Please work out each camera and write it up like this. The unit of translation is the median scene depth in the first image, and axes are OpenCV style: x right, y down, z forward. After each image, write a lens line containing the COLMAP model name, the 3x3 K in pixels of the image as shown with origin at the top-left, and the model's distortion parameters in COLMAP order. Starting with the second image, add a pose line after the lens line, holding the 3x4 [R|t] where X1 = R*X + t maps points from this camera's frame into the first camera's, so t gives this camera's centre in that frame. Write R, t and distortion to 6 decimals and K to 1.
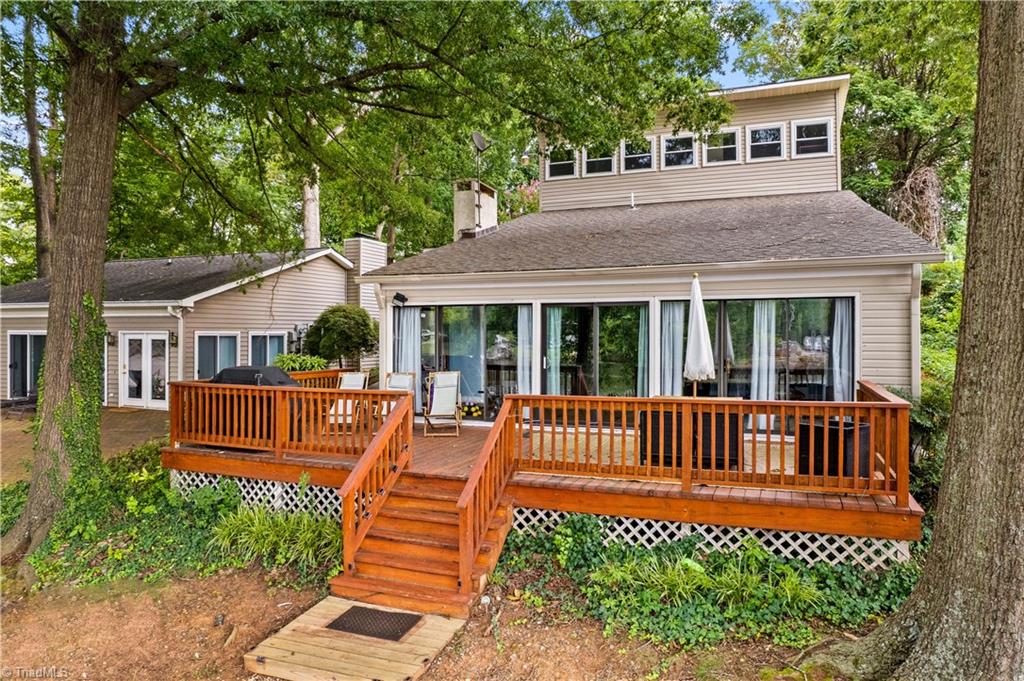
lens RADIAL K [[652.0, 0, 507.3], [0, 652.0, 335.3], [0, 0, 1]] dist [-0.002830, 0.013724]
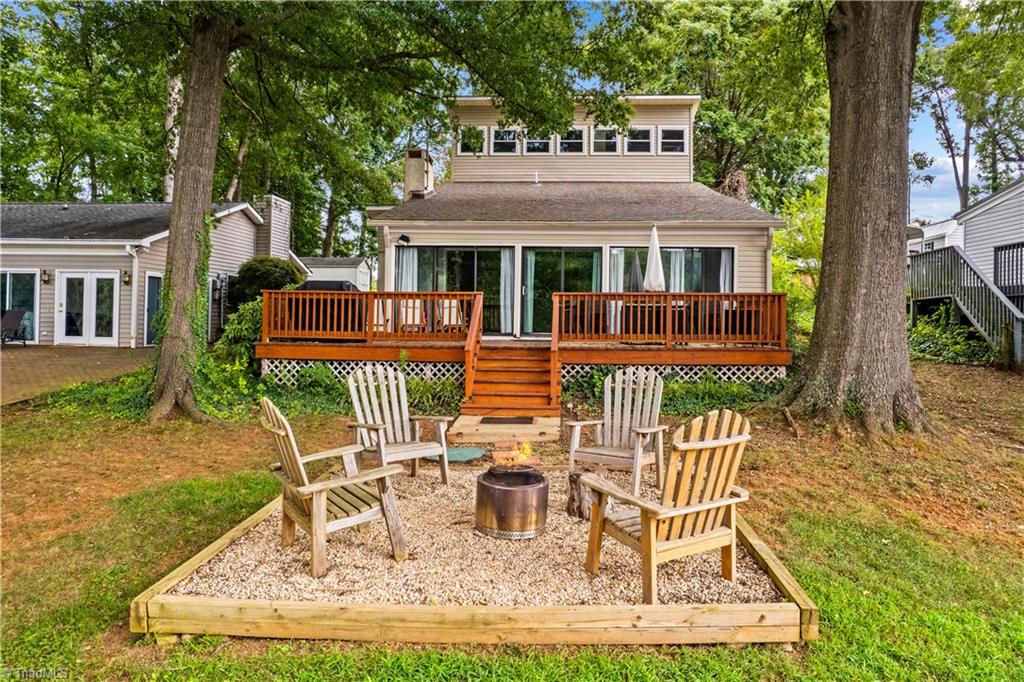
lens RADIAL K [[652.0, 0, 513.3], [0, 652.0, 345.0], [0, 0, 1]] dist [-0.002830, 0.013724]
pose [[0.958036, 0.003404, 0.286628, -0.224874], [-0.015115, 0.999138, 0.038654, 0.065973], [-0.286249, -0.041365, 0.957262, -0.187683]]
